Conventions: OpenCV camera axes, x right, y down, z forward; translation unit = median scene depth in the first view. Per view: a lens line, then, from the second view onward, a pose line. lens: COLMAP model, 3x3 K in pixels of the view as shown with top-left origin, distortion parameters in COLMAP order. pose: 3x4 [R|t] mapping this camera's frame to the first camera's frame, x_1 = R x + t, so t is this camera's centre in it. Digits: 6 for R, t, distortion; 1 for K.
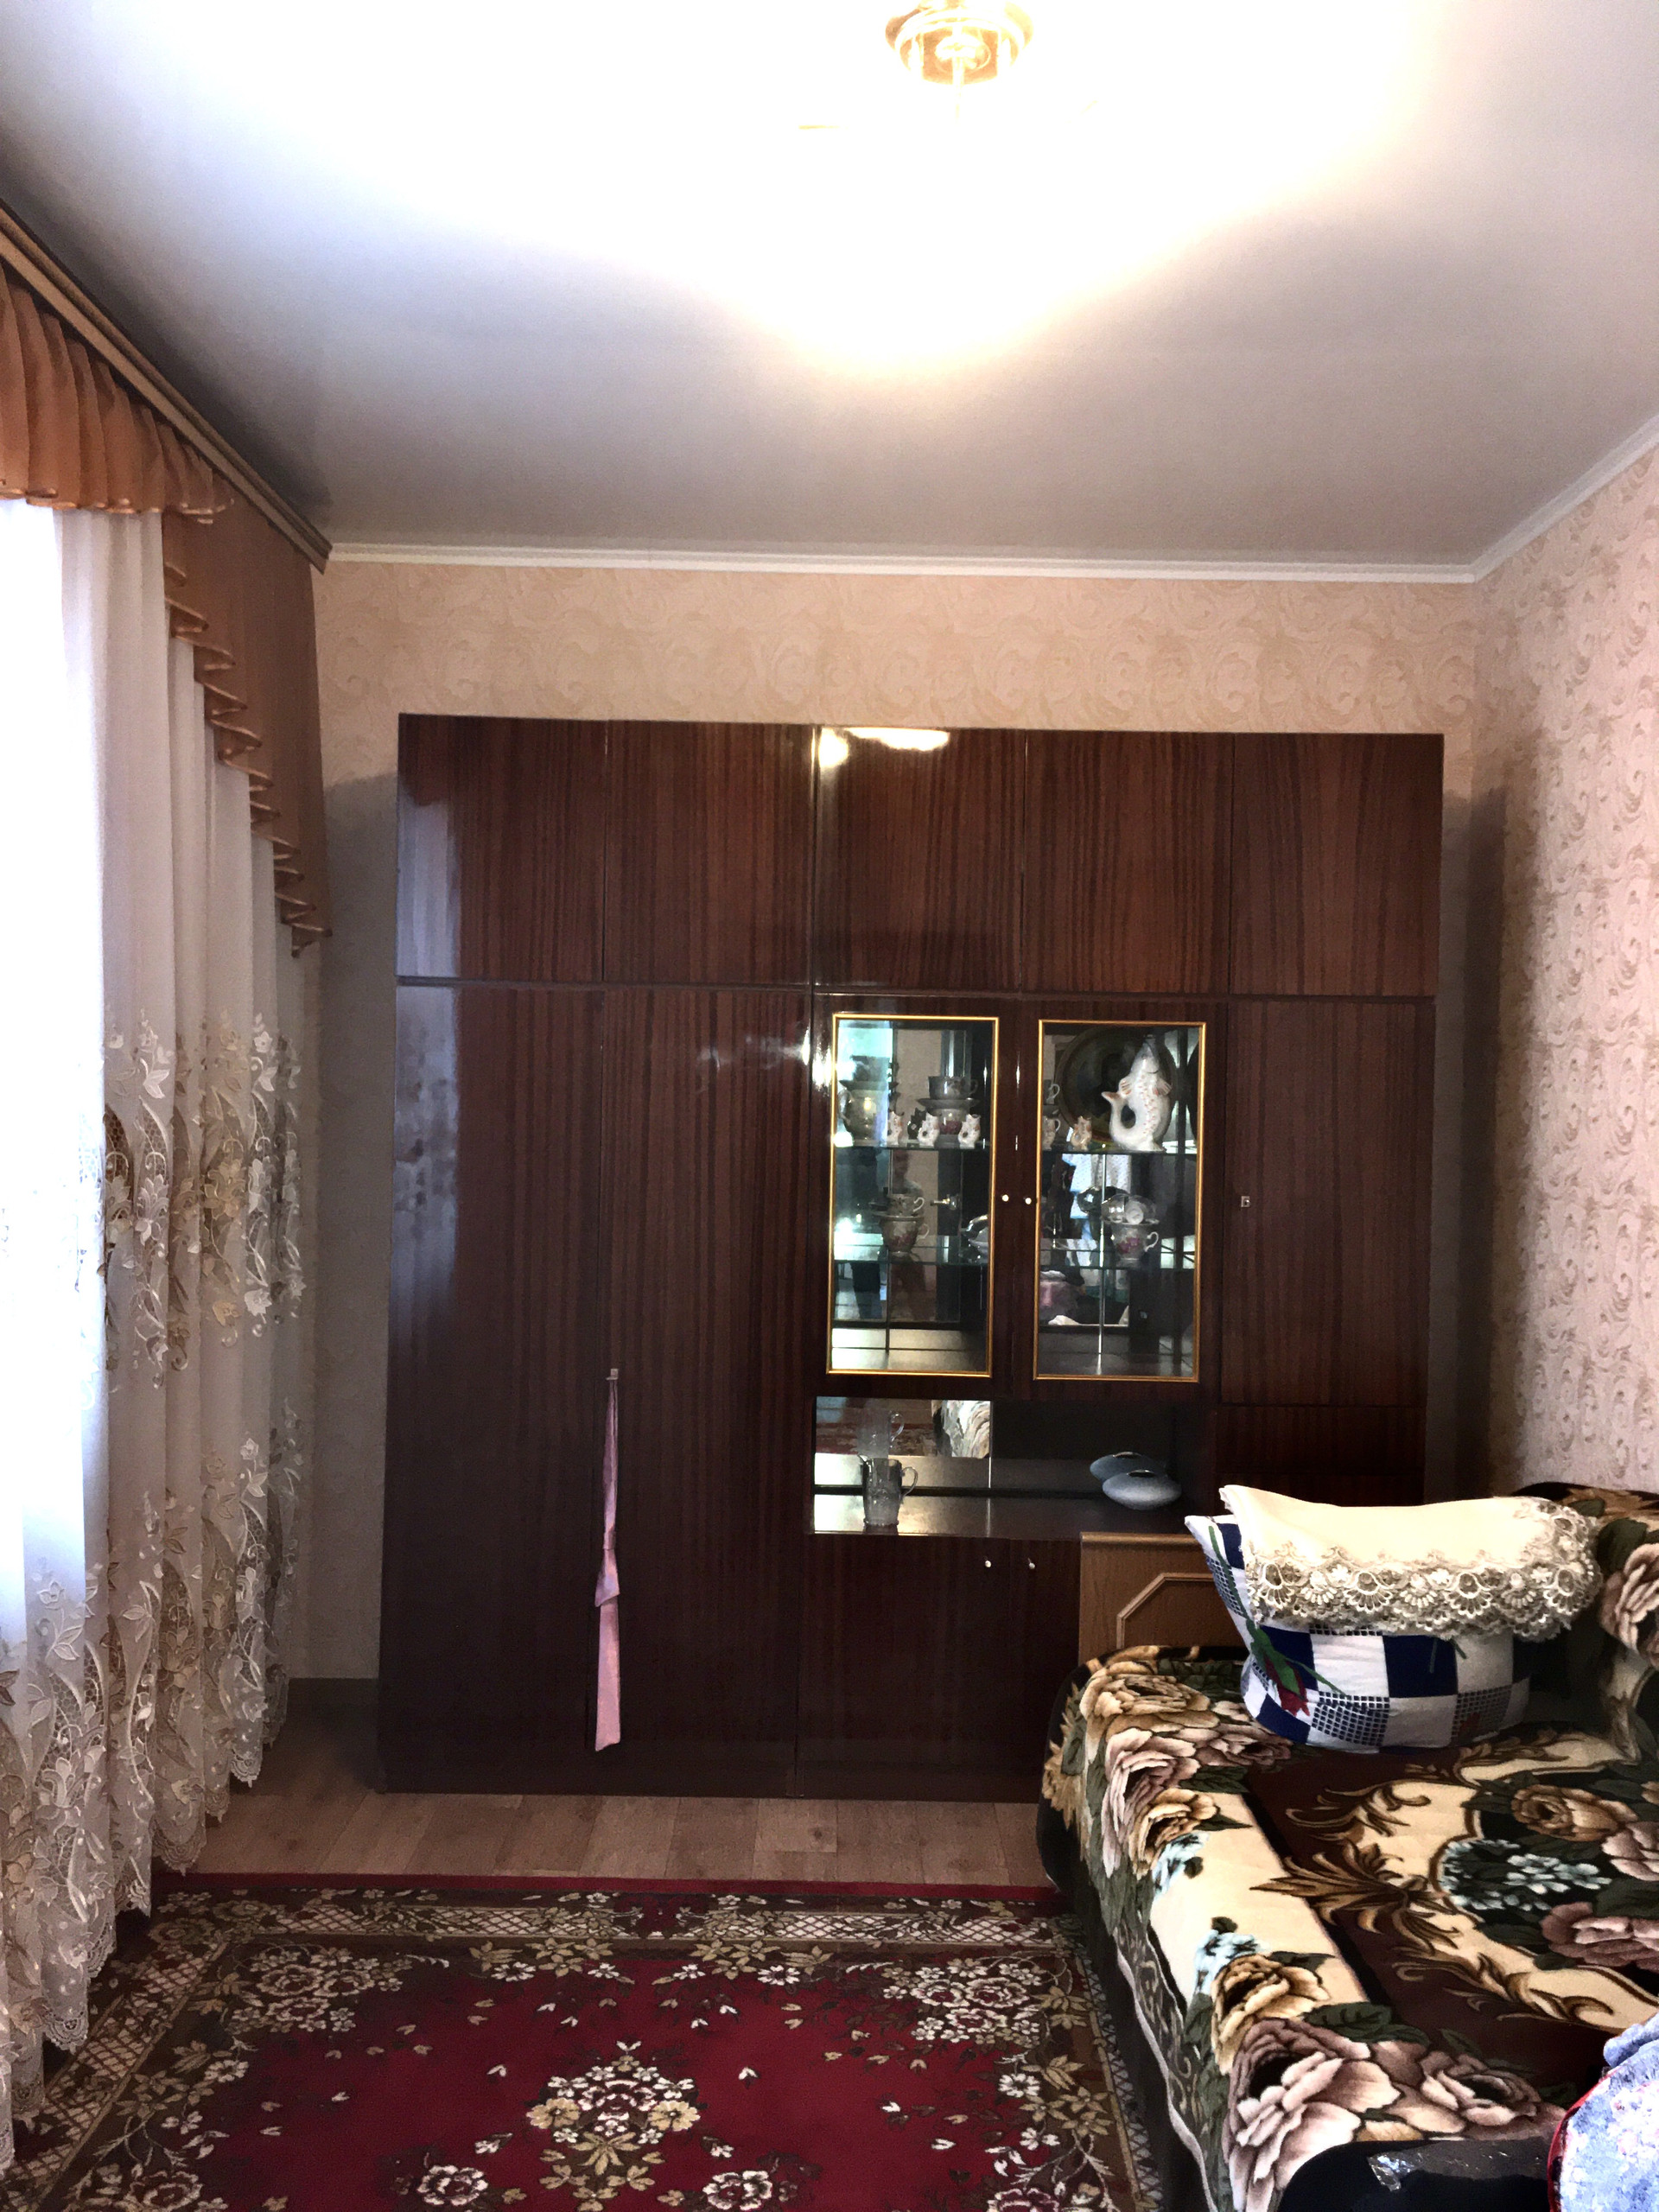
lens RADIAL K [[1898.9, 0, 822.7], [0, 1898.9, 1112.1], [0, 0, 1]] dist [0.082229, -0.129341]
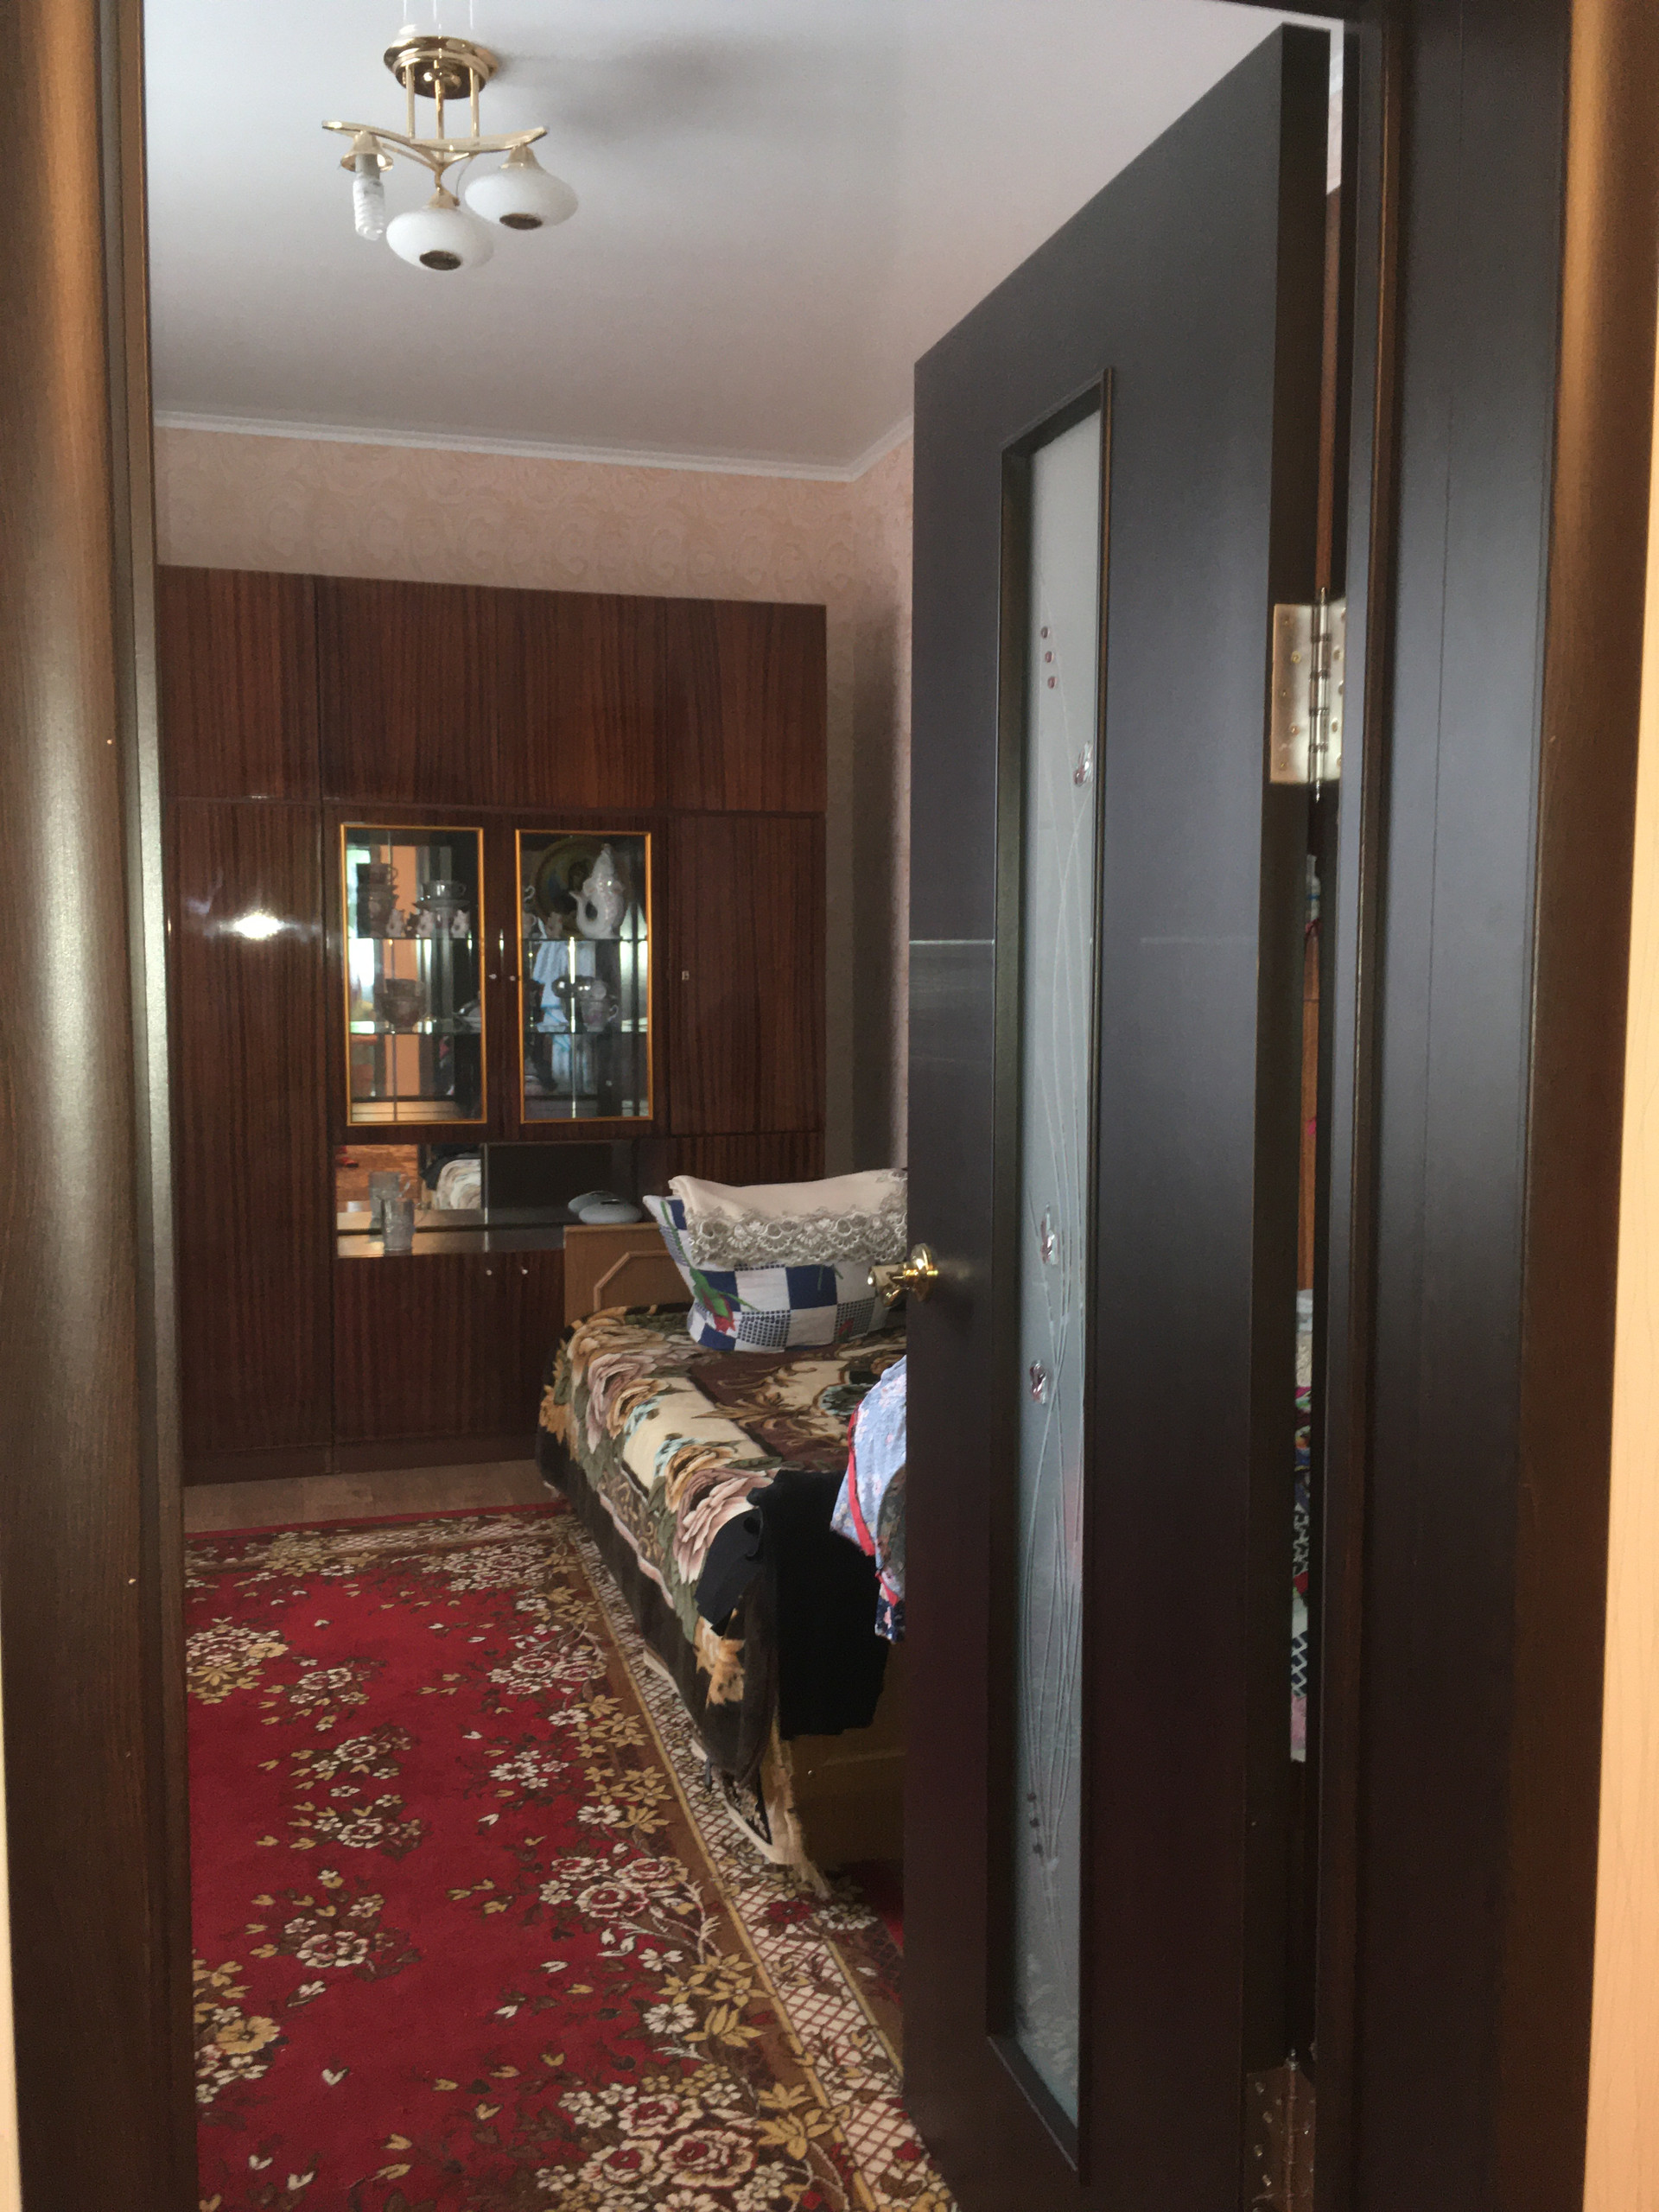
lens RADIAL K [[1898.9, 0, 839.9], [0, 1898.9, 1107.2], [0, 0, 1]] dist [0.082229, -0.129341]
pose [[0.957908, -0.040726, 0.284171, -0.052687], [0.021755, 0.997338, 0.069599, 0.060778], [-0.286249, -0.060488, 0.956244, -0.301293]]
